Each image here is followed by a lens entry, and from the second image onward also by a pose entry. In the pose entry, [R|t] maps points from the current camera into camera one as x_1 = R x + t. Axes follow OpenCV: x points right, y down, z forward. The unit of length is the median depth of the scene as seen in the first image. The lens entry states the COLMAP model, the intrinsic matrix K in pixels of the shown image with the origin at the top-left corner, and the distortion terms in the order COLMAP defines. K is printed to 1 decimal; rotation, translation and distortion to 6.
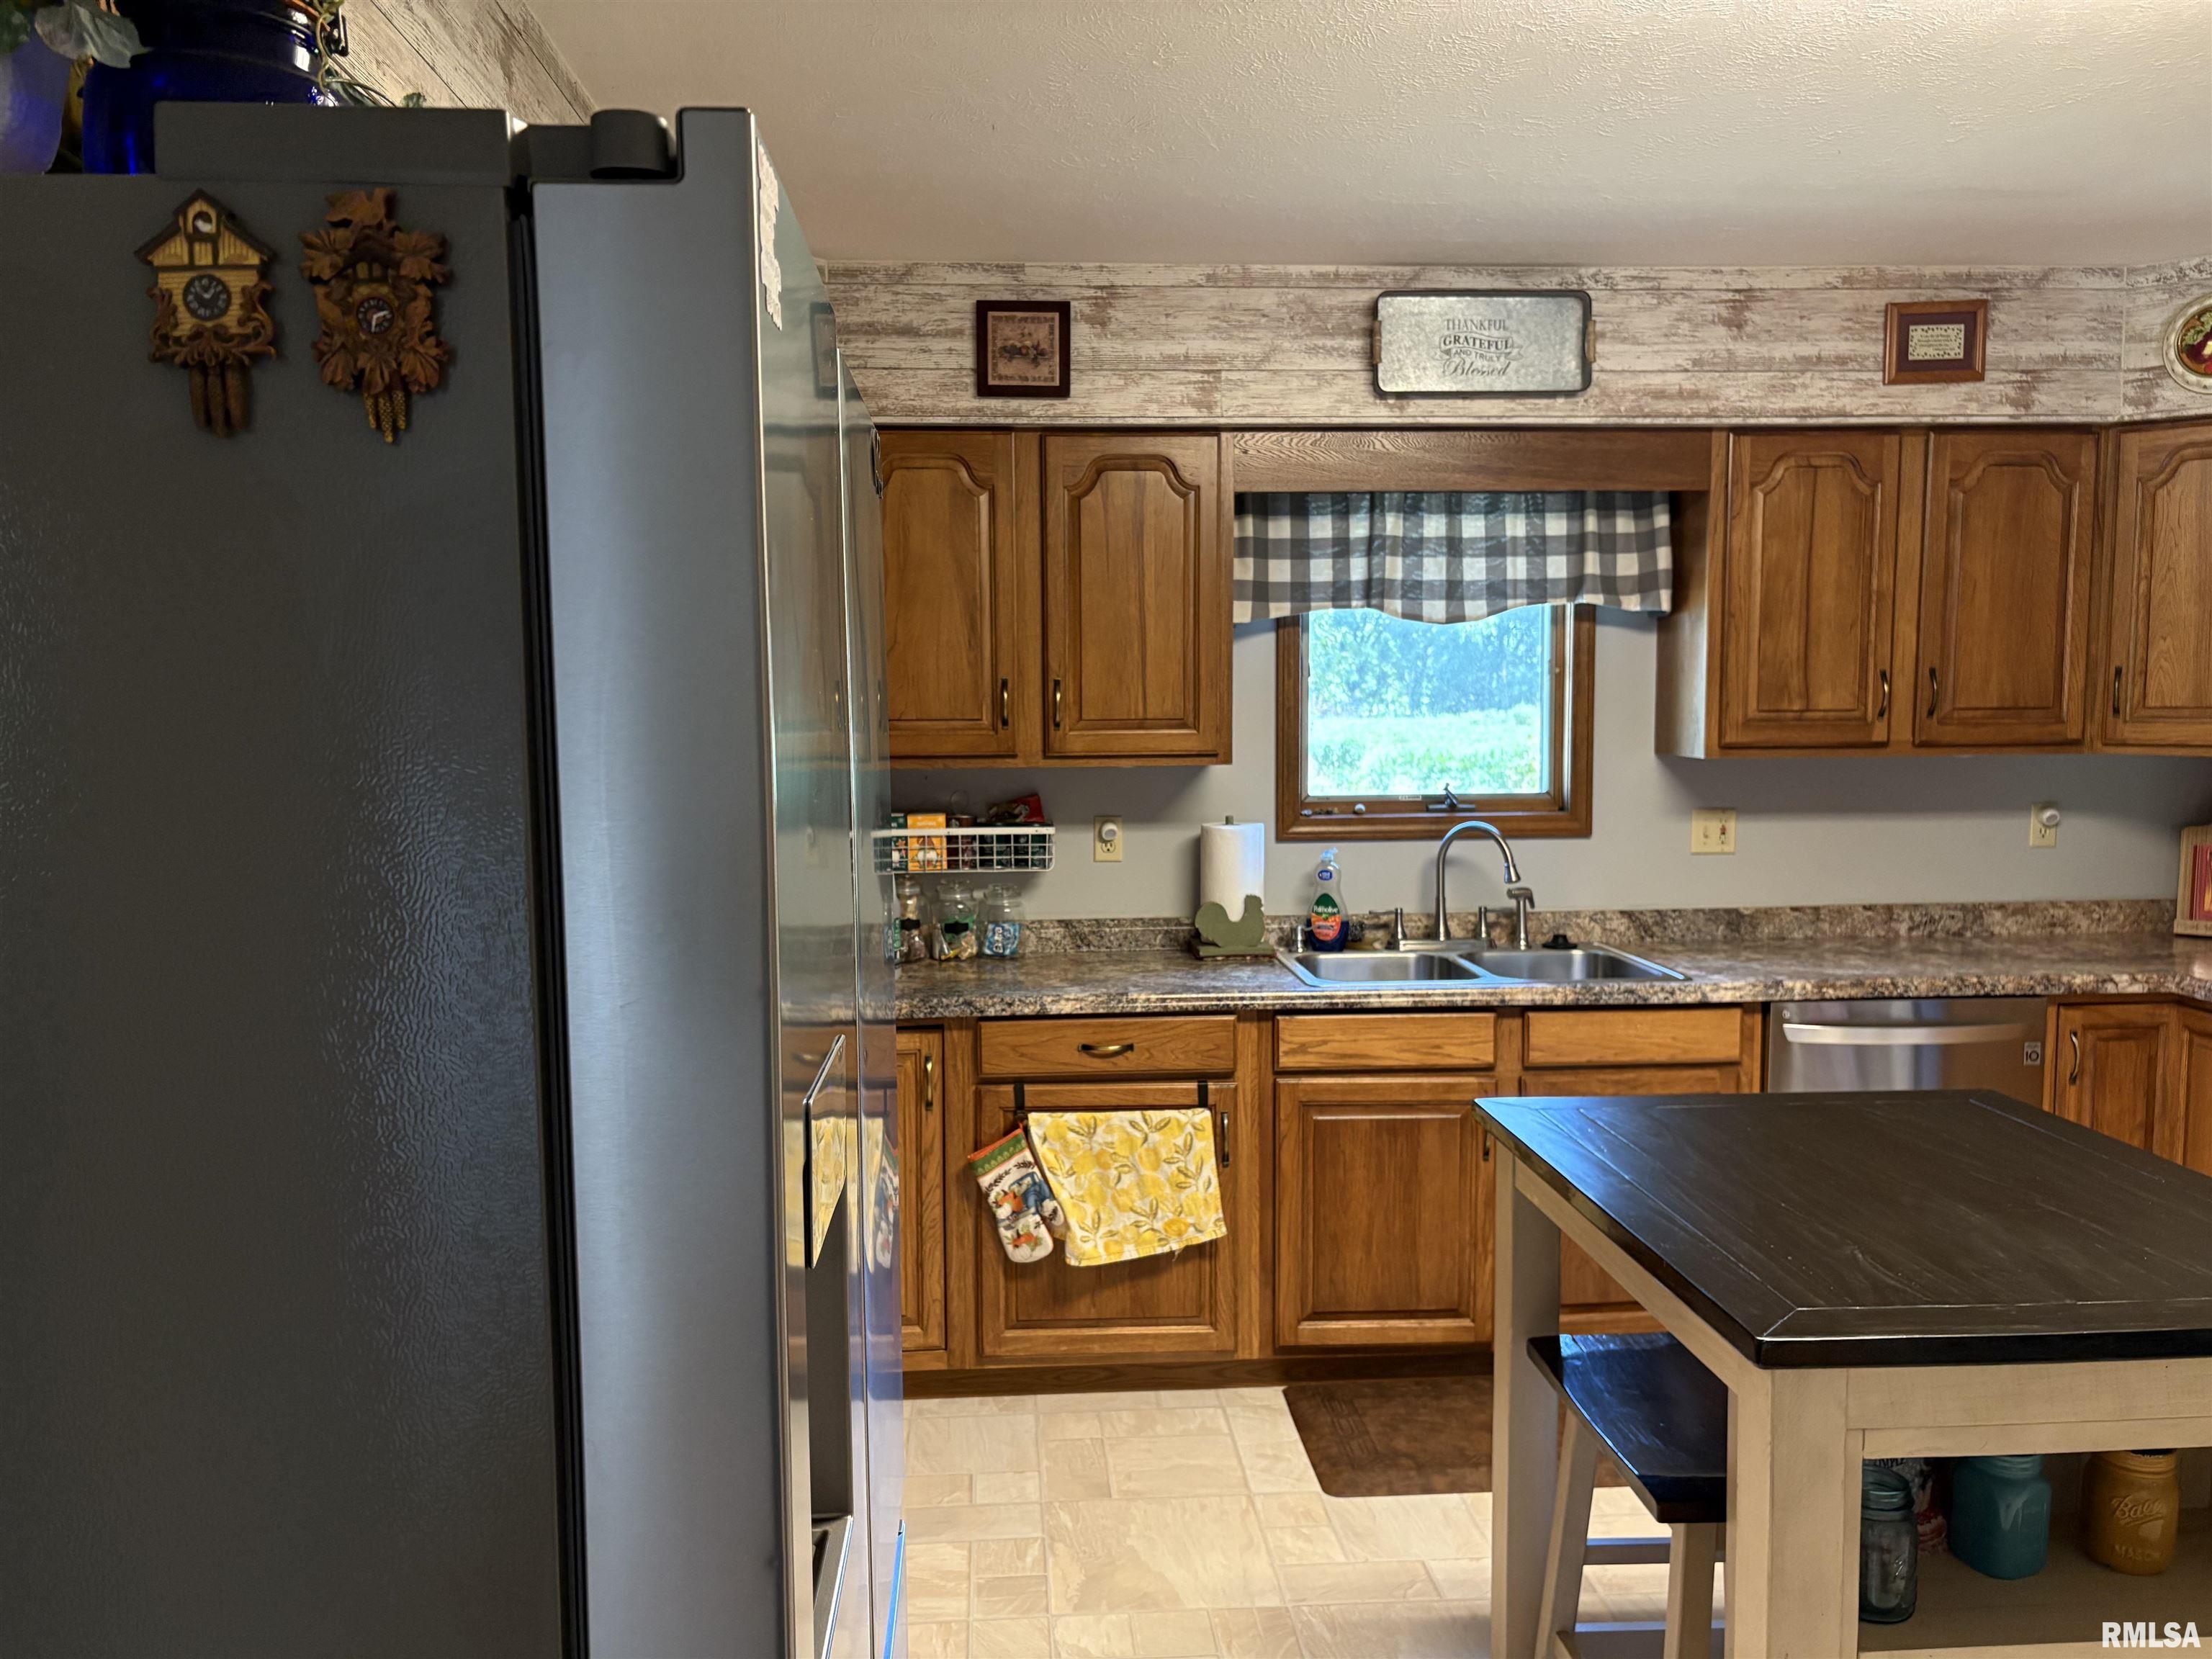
lens RADIAL K [[1665.3, 0, 1095.3], [0, 1665.3, 841.5], [0, 0, 1]] dist [0.055762, -0.064757]
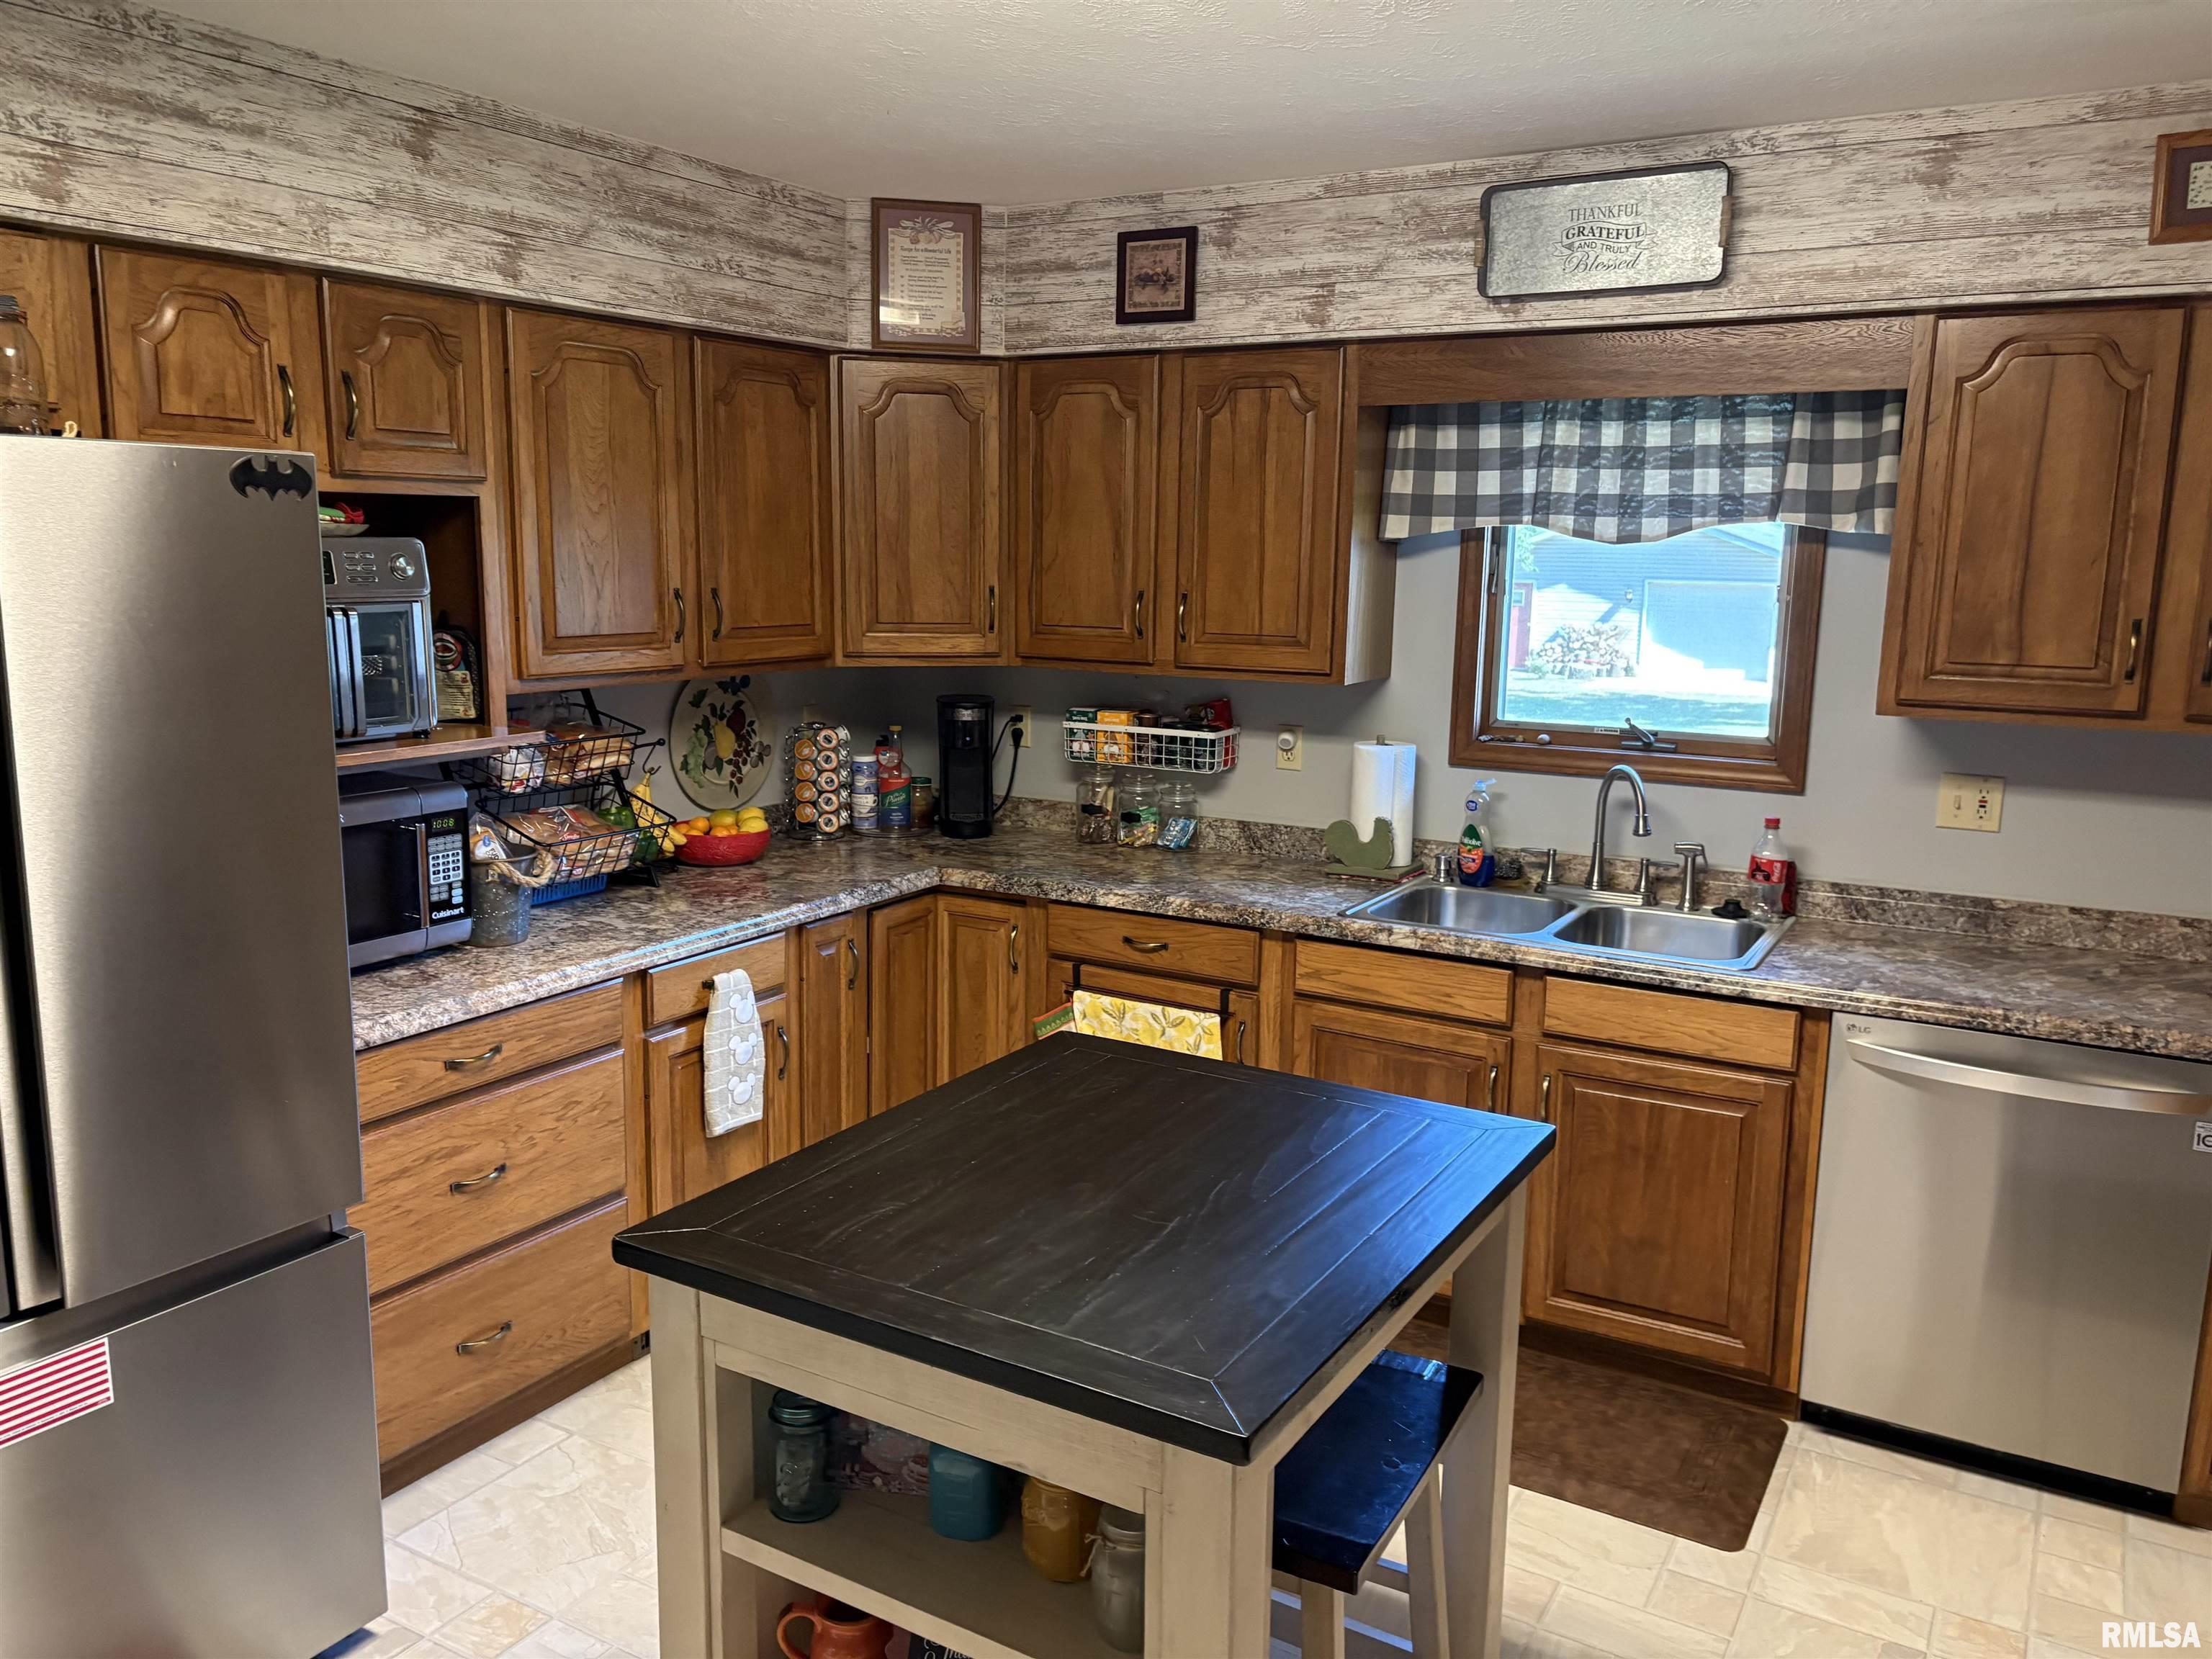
lens RADIAL K [[1665.3, 0, 1093.3], [0, 1665.3, 829.1], [0, 0, 1]] dist [0.055762, -0.064757]
pose [[0.825436, 0.116004, -0.552448, 0.531363], [-0.068404, 0.992000, 0.106097, -0.057718], [0.560336, -0.049787, 0.826768, 0.090200]]
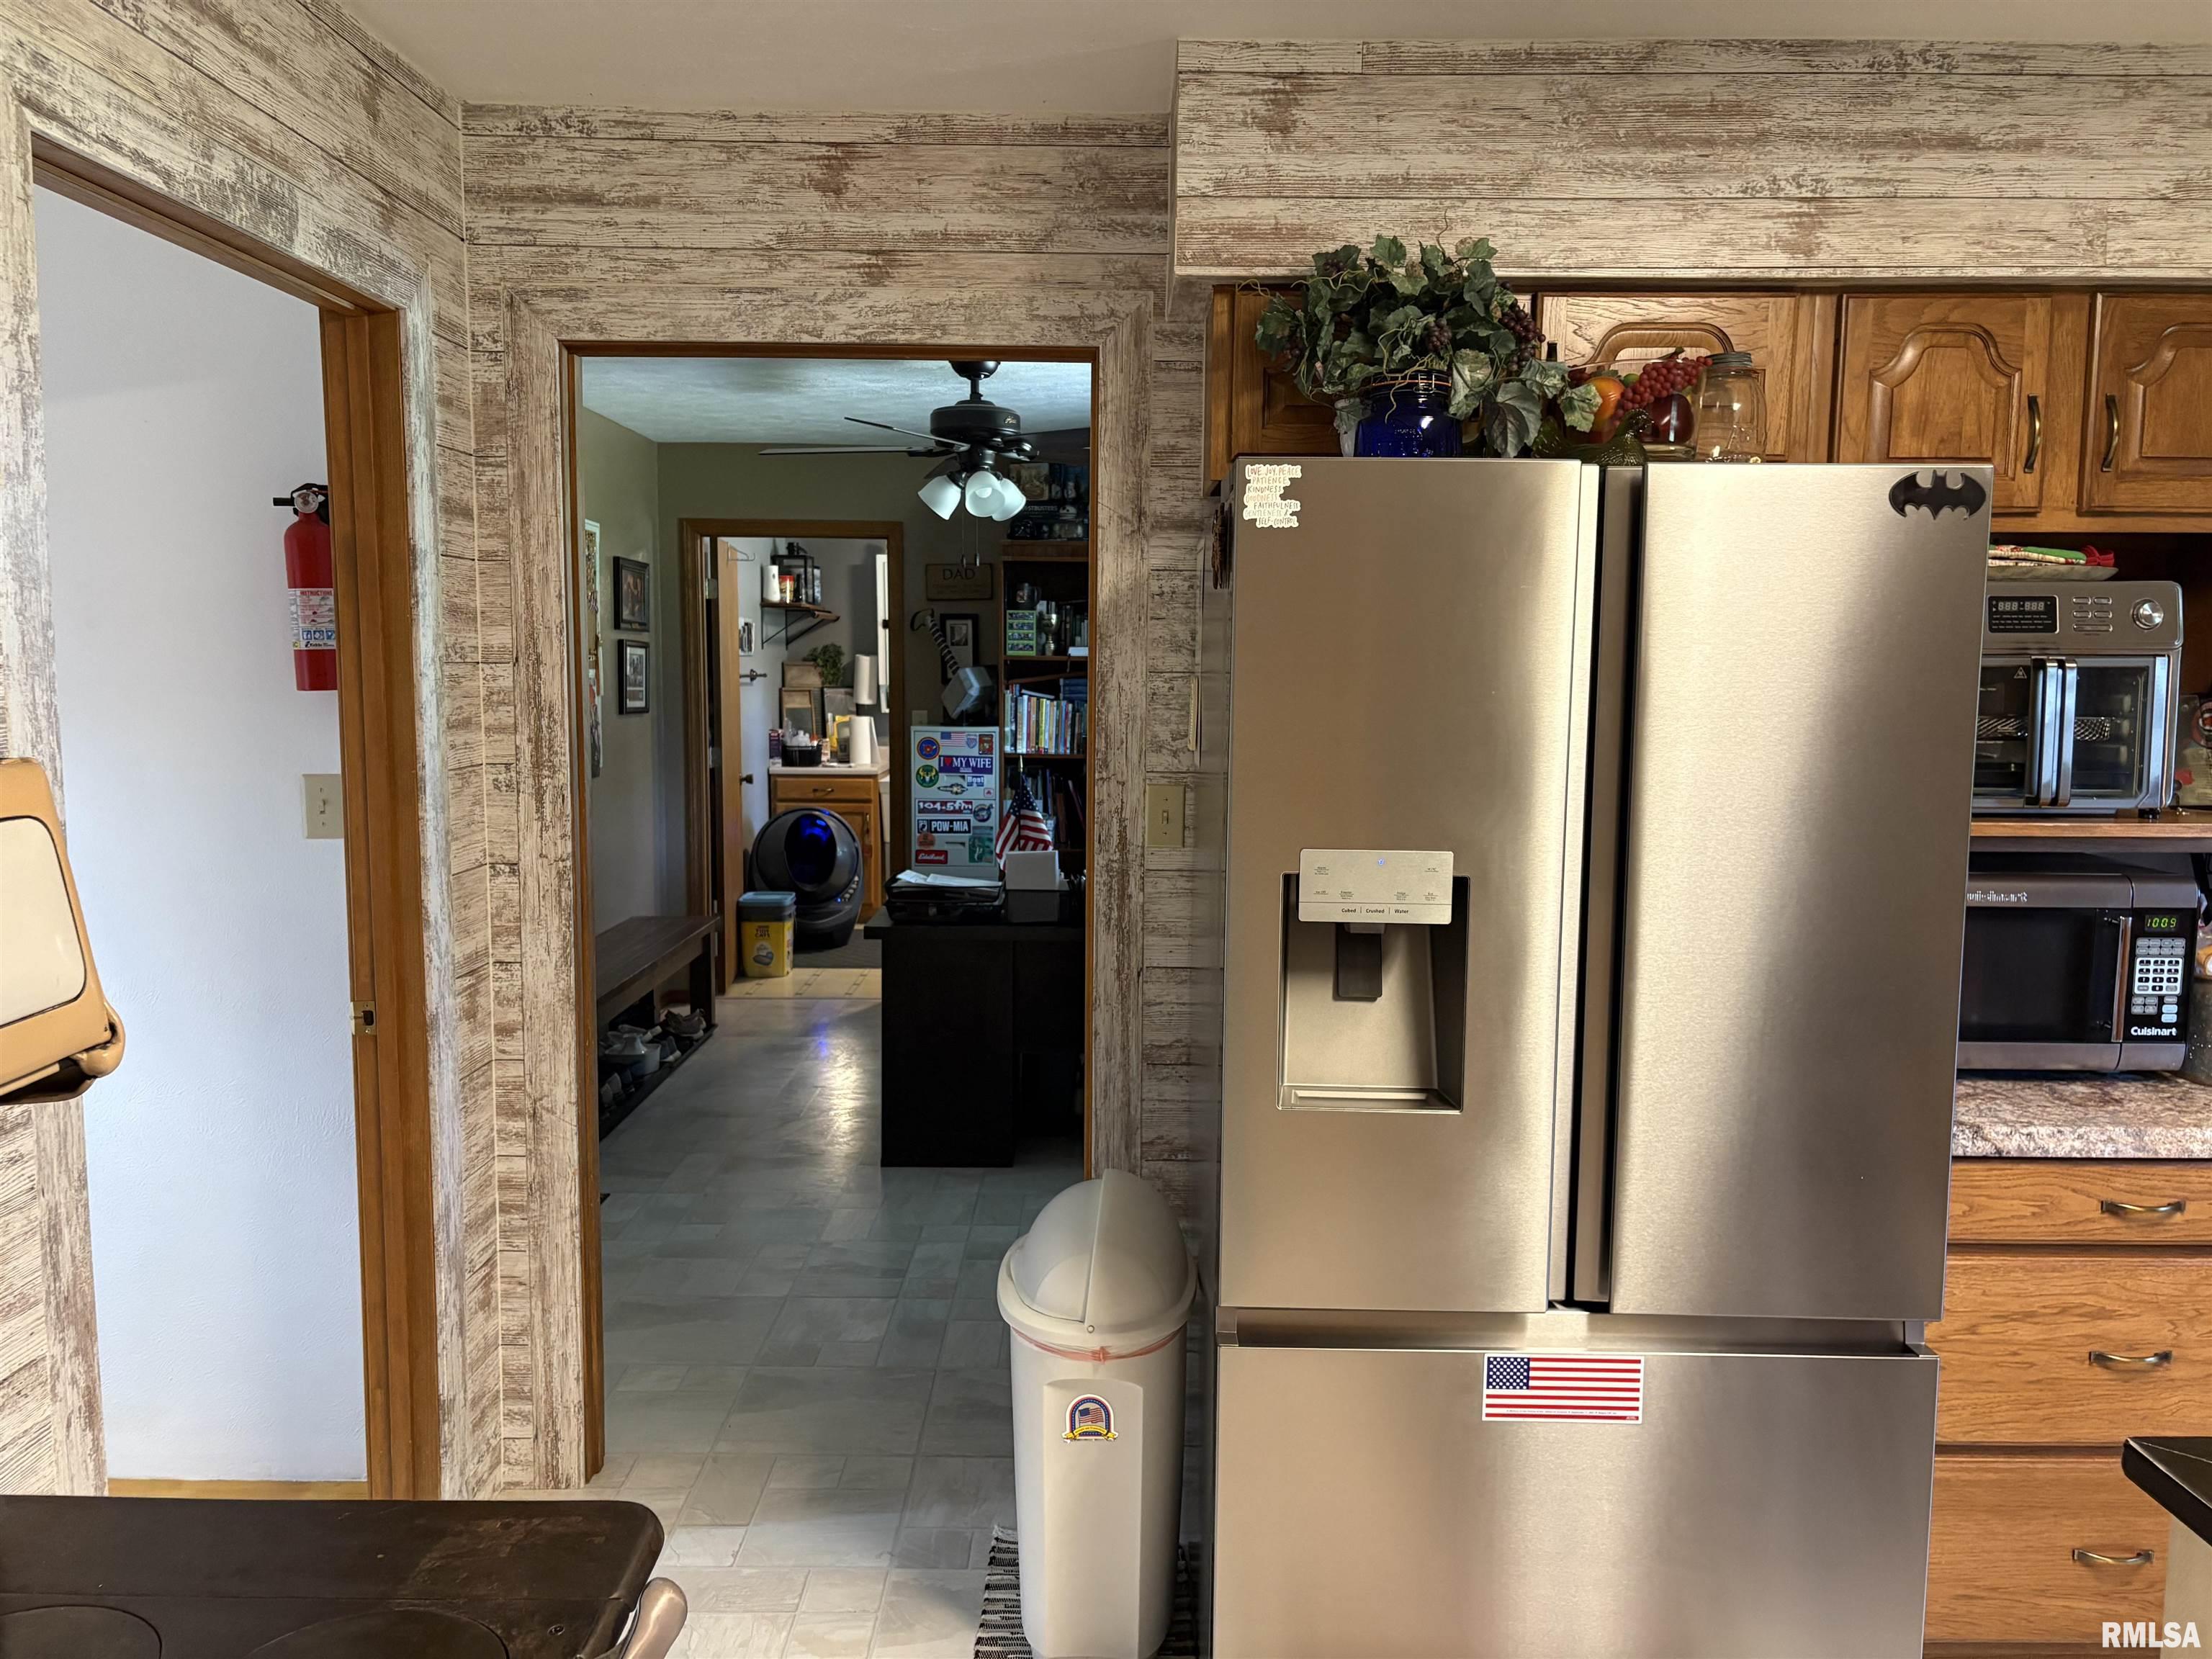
lens RADIAL K [[1665.3, 0, 1104.8], [0, 1665.3, 820.9], [0, 0, 1]] dist [0.055762, -0.064757]
pose [[-0.066996, 0.107854, -0.991907, 0.516452], [-0.091791, 0.989258, 0.113766, -0.030504], [0.993522, 0.098670, -0.056377, 0.201004]]
